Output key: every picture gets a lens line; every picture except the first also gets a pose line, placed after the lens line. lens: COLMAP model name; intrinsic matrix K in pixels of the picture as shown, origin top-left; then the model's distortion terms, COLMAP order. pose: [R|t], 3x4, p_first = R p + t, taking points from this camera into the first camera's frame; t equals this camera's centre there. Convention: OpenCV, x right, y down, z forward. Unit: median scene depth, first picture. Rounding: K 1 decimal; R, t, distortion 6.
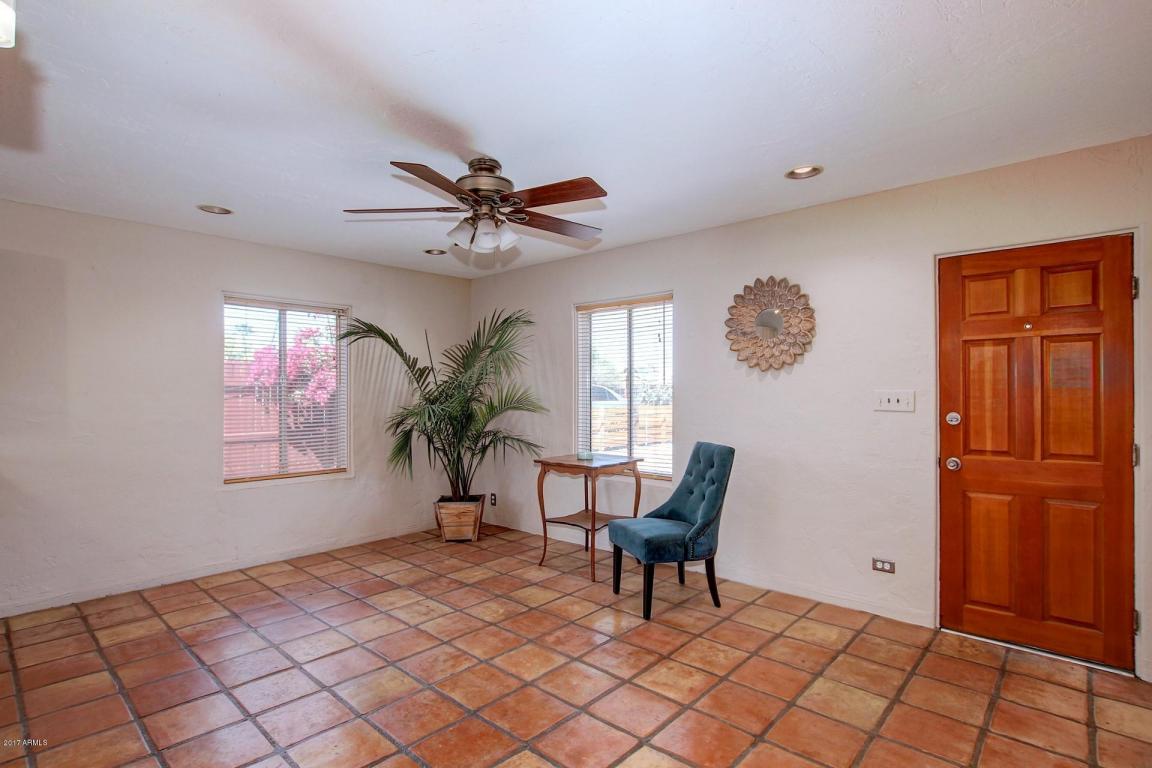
lens RADIAL K [[563.6, 0, 565.6], [0, 563.6, 355.5], [0, 0, 1]] dist [-0.020176, 0.000427]
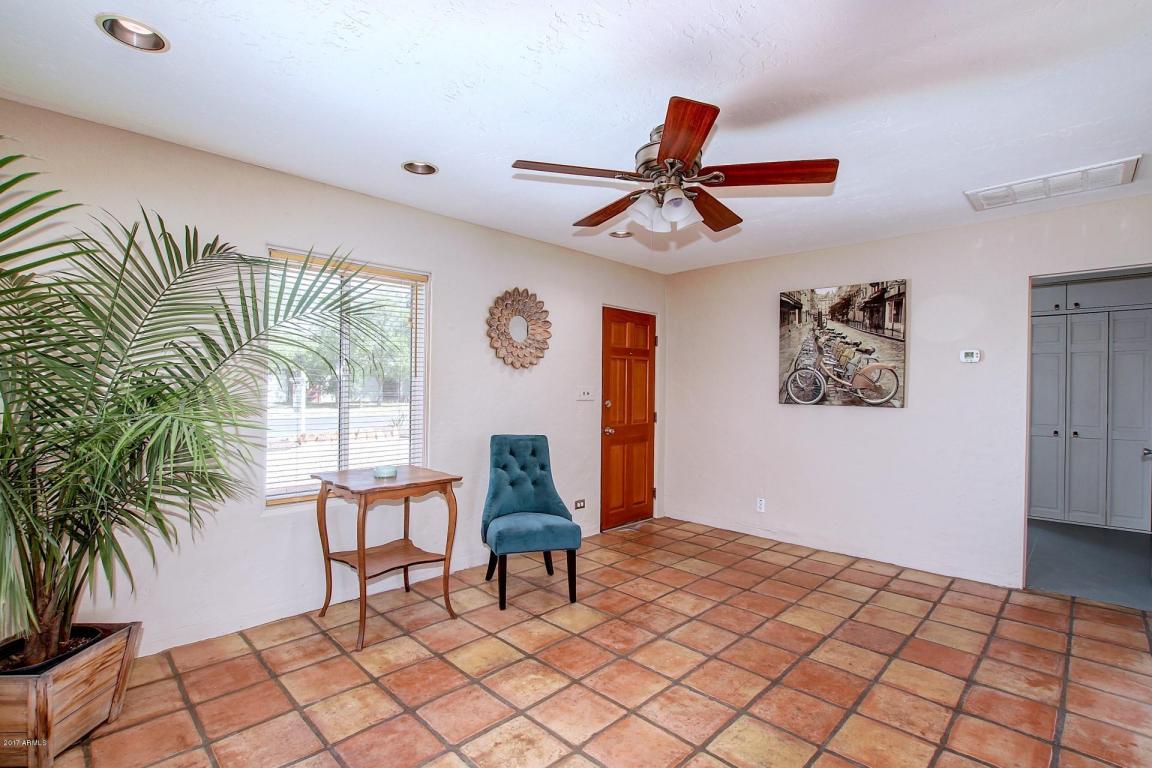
lens RADIAL K [[537.7, 0, 576.0], [0, 537.7, 384.0], [0, 0, 1]] dist [-0.024330, 0.000200]
pose [[0.037823, 0.009396, 0.999240, -0.855318], [-0.072712, 0.997331, -0.006625, 0.064477], [-0.996636, -0.072406, 0.038405, 0.968456]]
